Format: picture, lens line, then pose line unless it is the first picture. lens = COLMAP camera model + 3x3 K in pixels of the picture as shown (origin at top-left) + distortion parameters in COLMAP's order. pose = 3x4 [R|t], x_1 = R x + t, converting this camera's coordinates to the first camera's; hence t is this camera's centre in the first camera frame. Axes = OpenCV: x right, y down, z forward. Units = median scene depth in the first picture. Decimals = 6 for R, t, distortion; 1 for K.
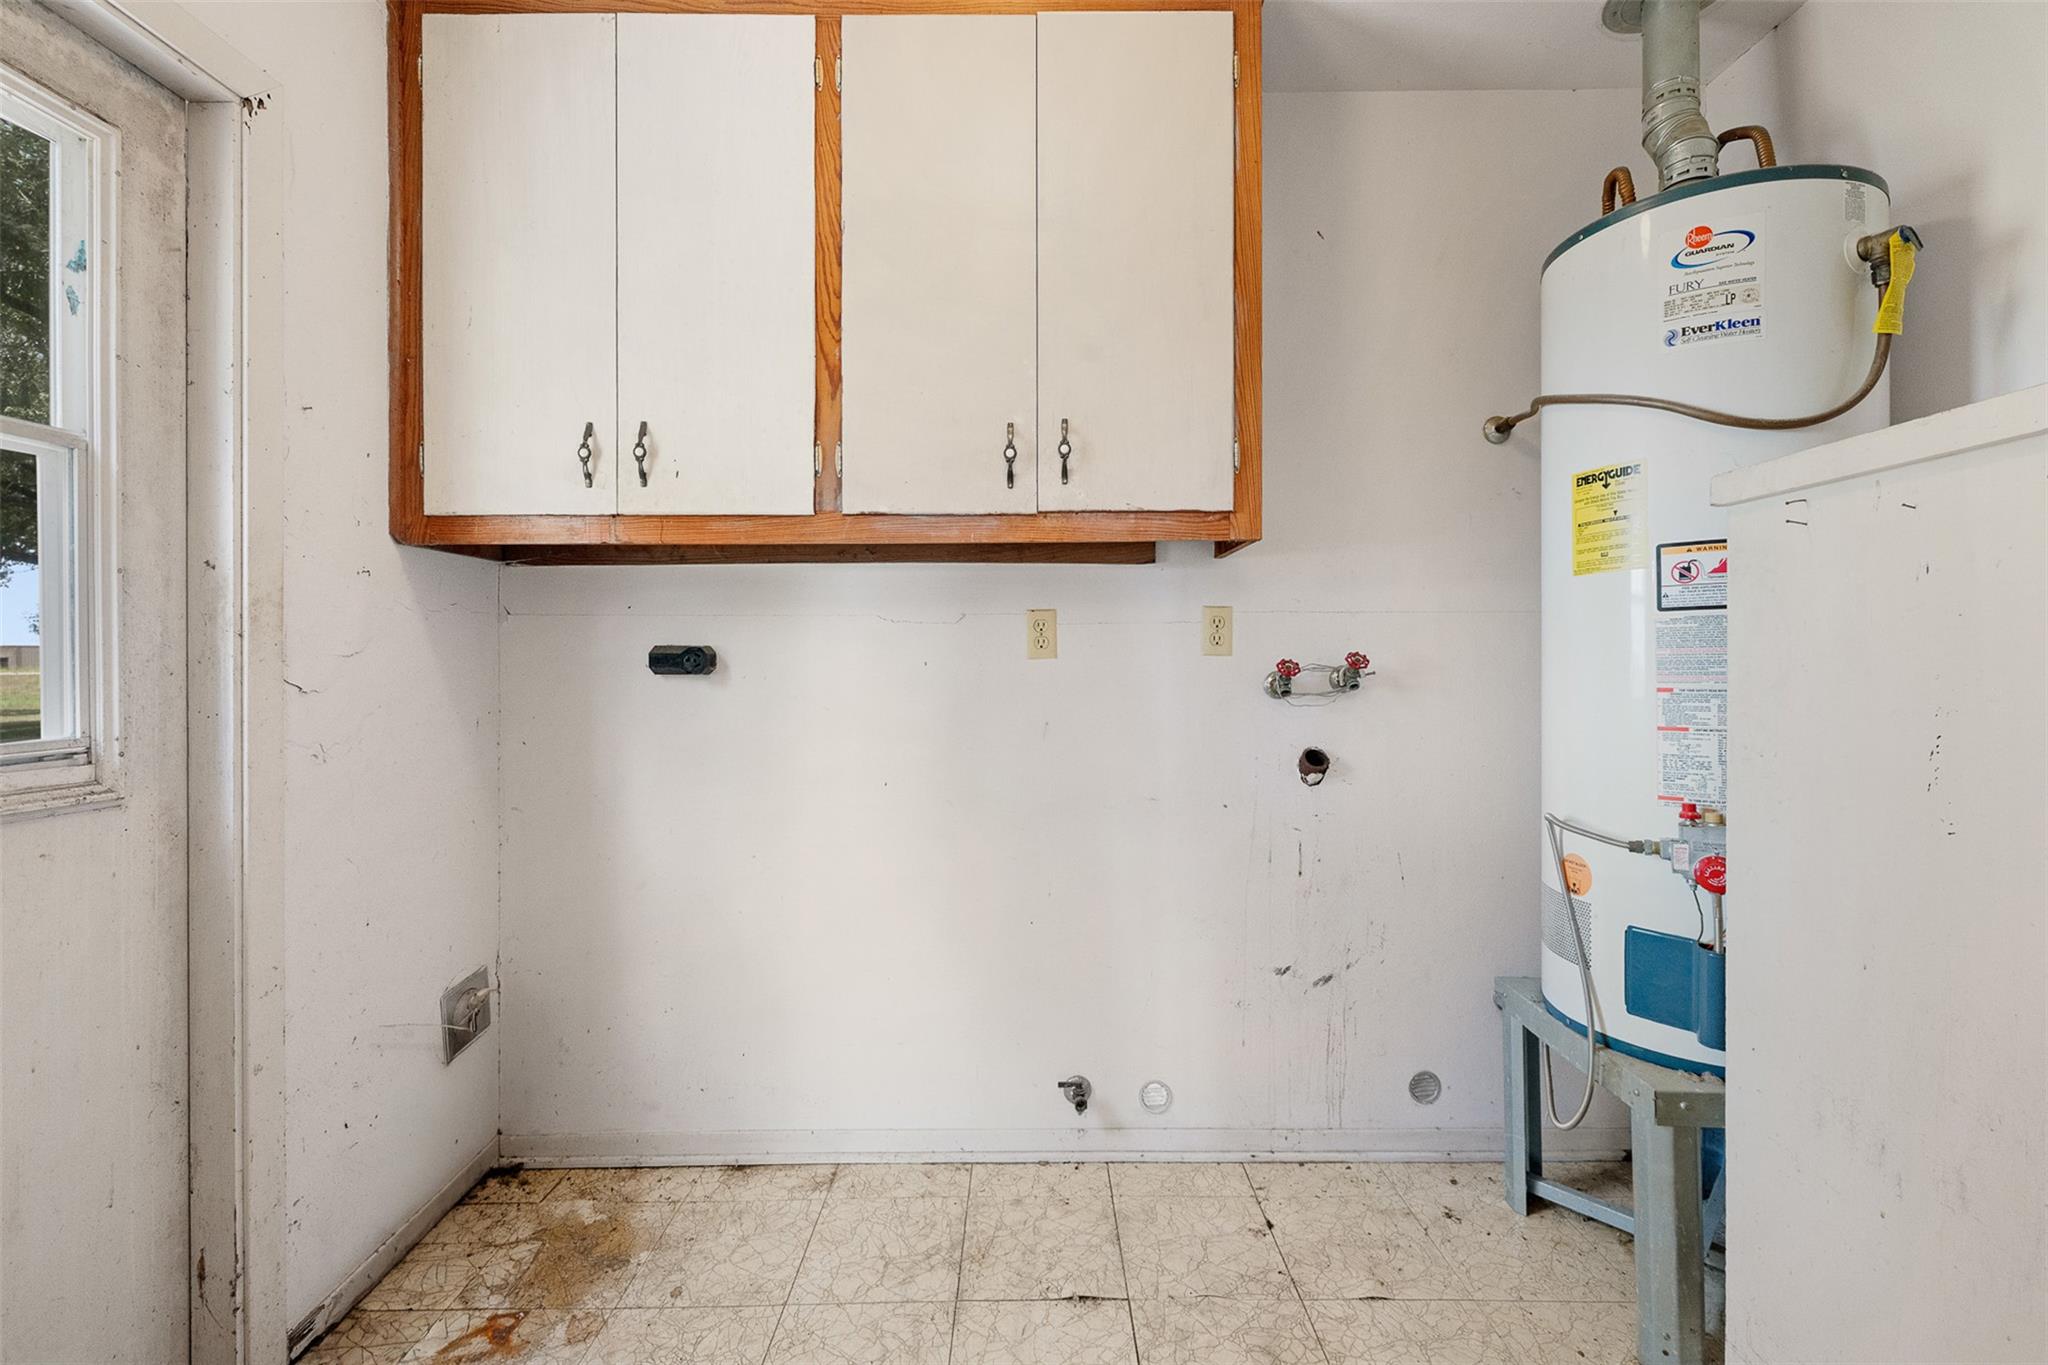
lens RADIAL K [[865.9, 0, 1026.3], [0, 865.9, 661.0], [0, 0, 1]] dist [0.001489, 0.000345]
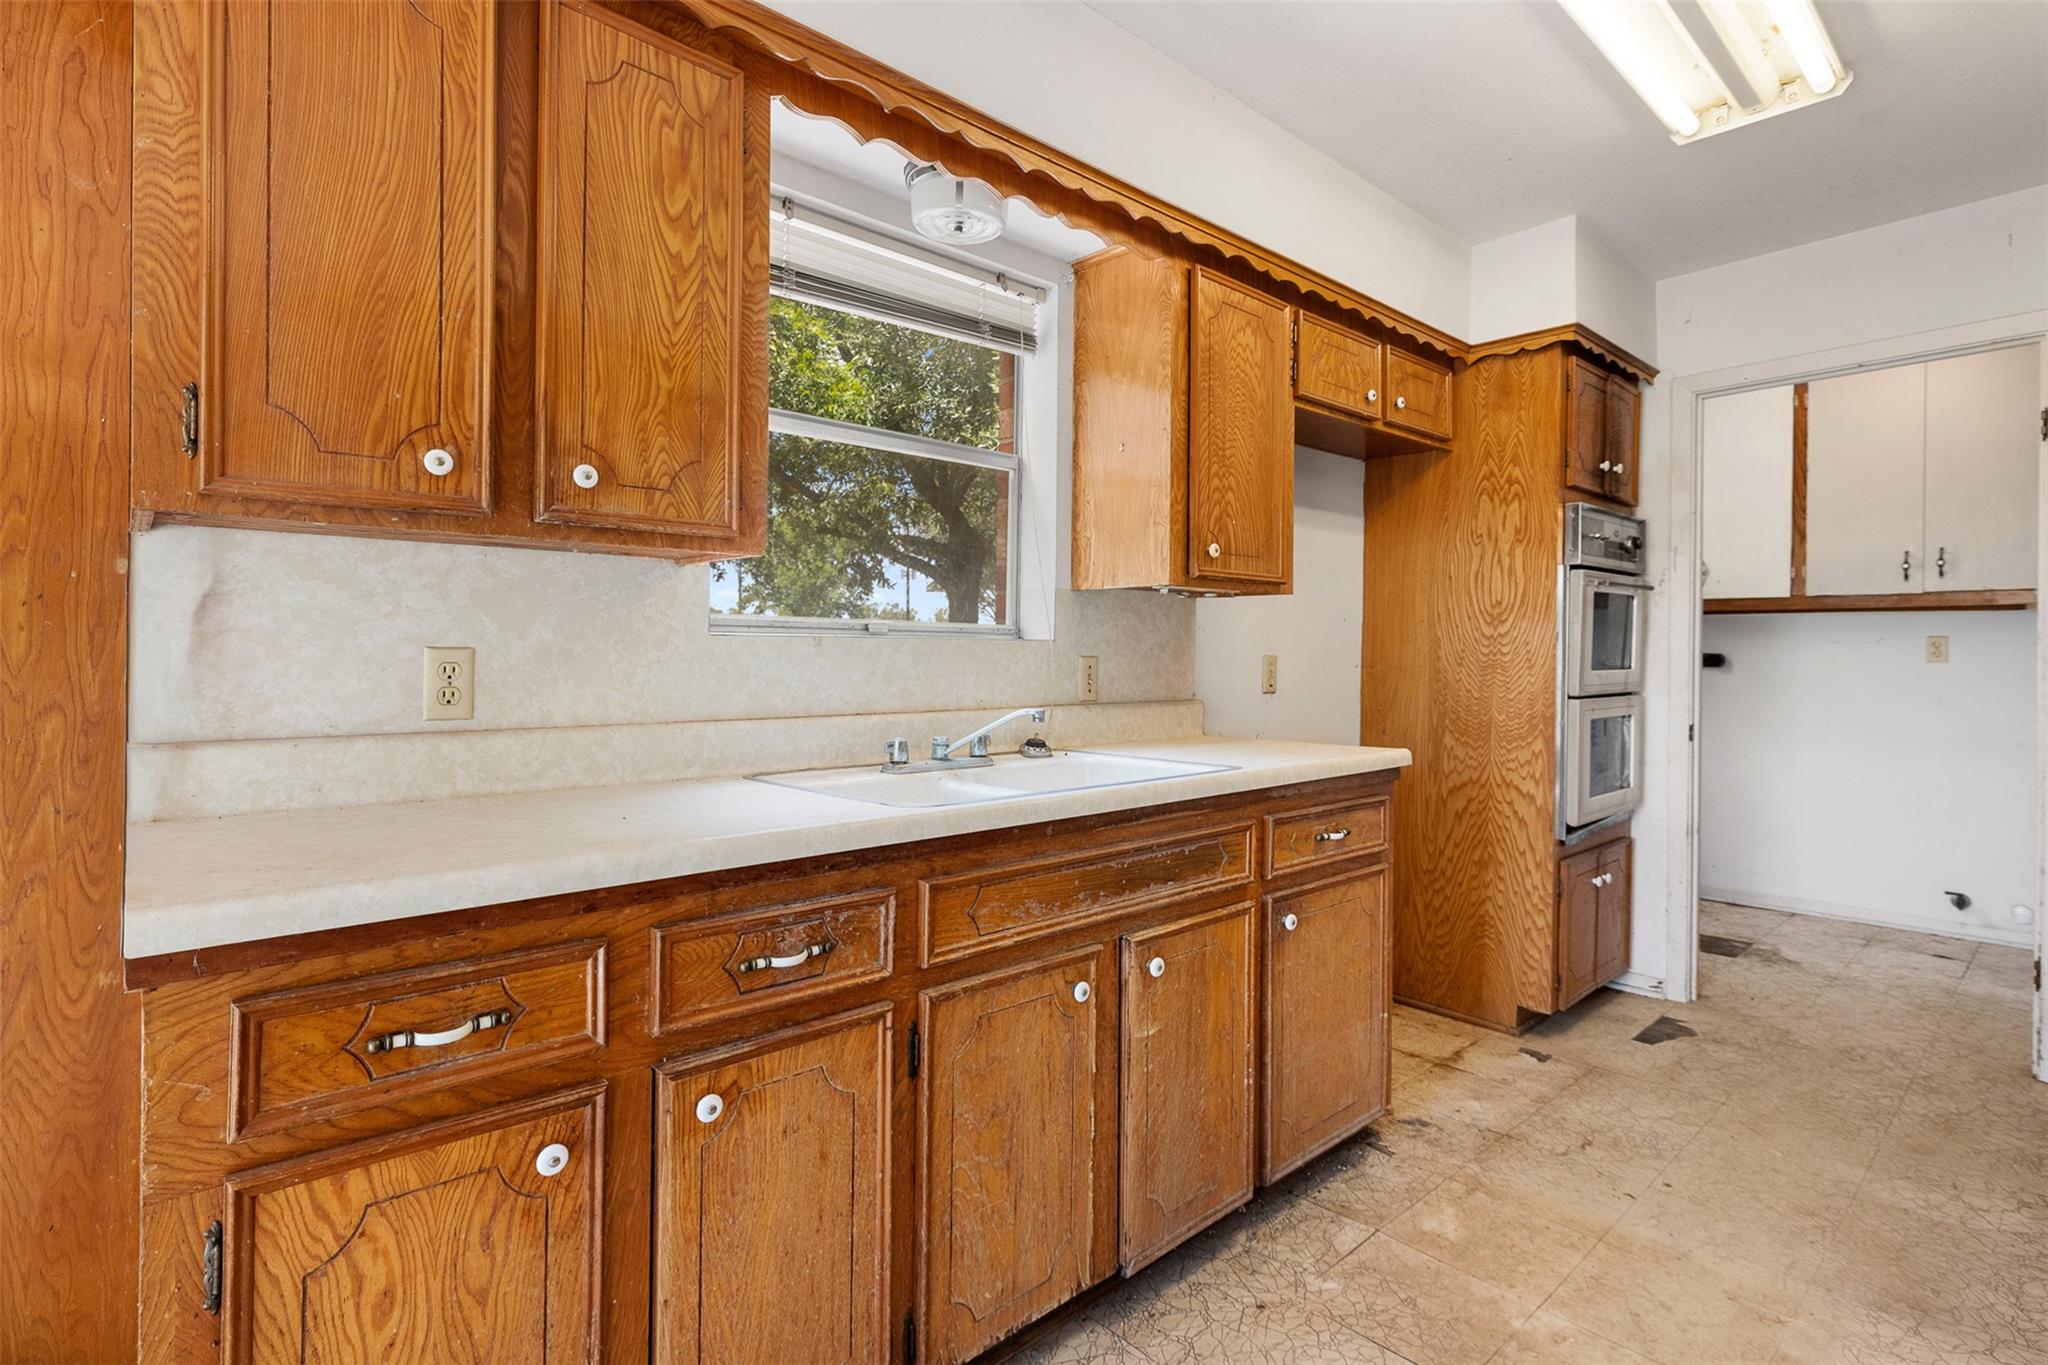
lens RADIAL K [[984.5, 0, 1018.6], [0, 984.5, 646.5], [0, 0, 1]] dist [-0.004917, 0.001418]
pose [[0.667194, 0.009344, -0.744826, 0.318681], [-0.015719, 0.999875, -0.001536, -0.004095], [0.744718, 0.012733, 0.667258, -2.186953]]
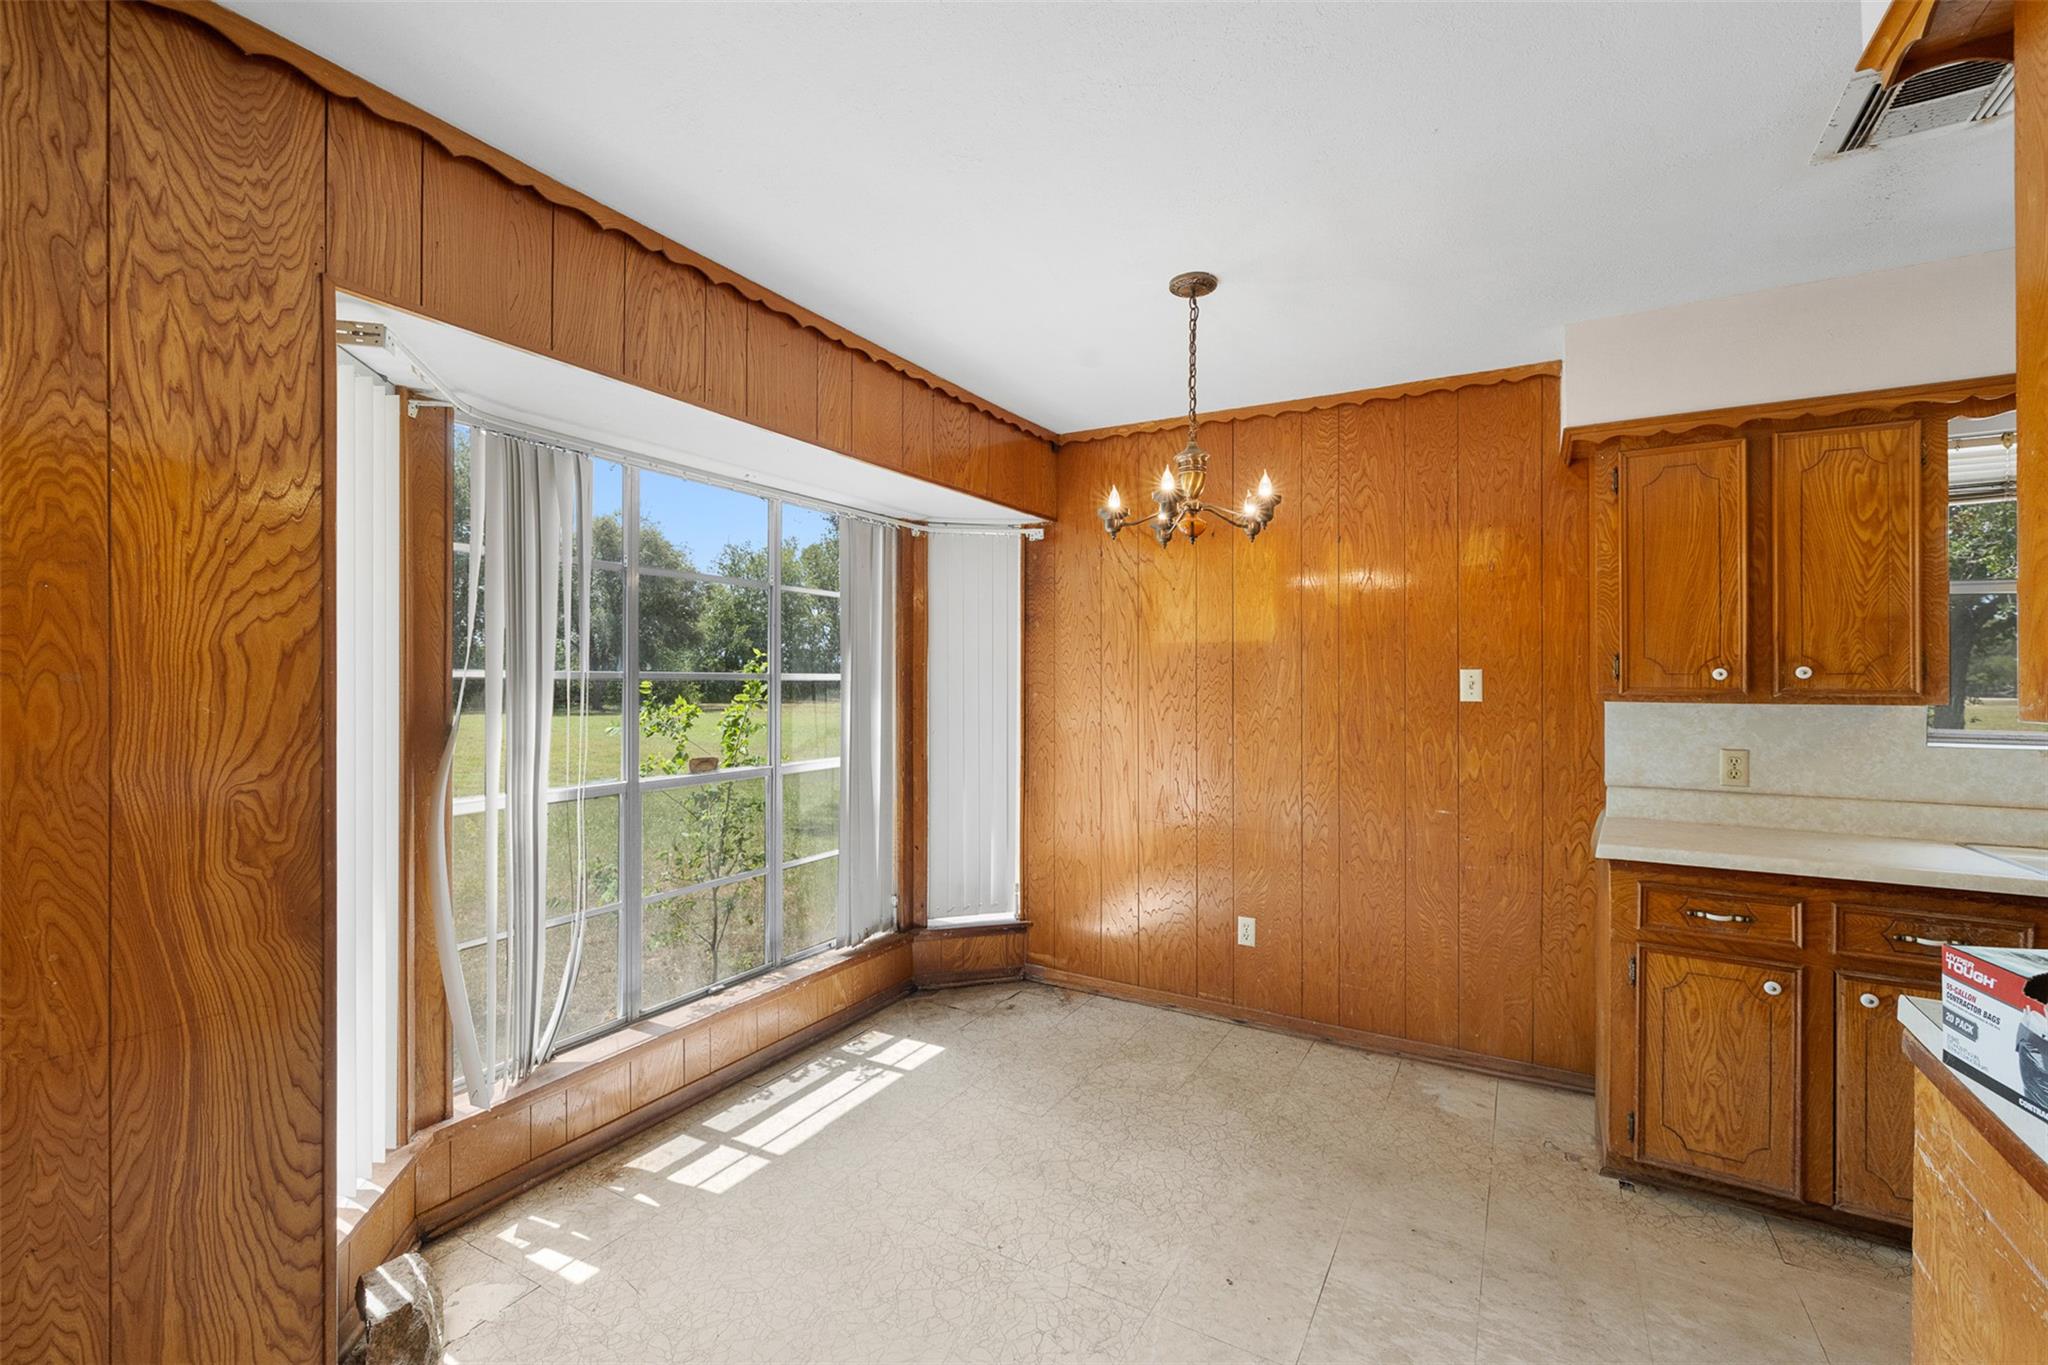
lens RADIAL K [[859.8, 0, 1022.8], [0, 859.8, 674.3], [0, 0, 1]] dist [0.000261, 0.000116]
pose [[-0.505750, 0.001191, -0.862679, 1.302807], [-0.002143, 0.999994, 0.002637, -0.135506], [0.862677, 0.003182, -0.505745, -2.299038]]
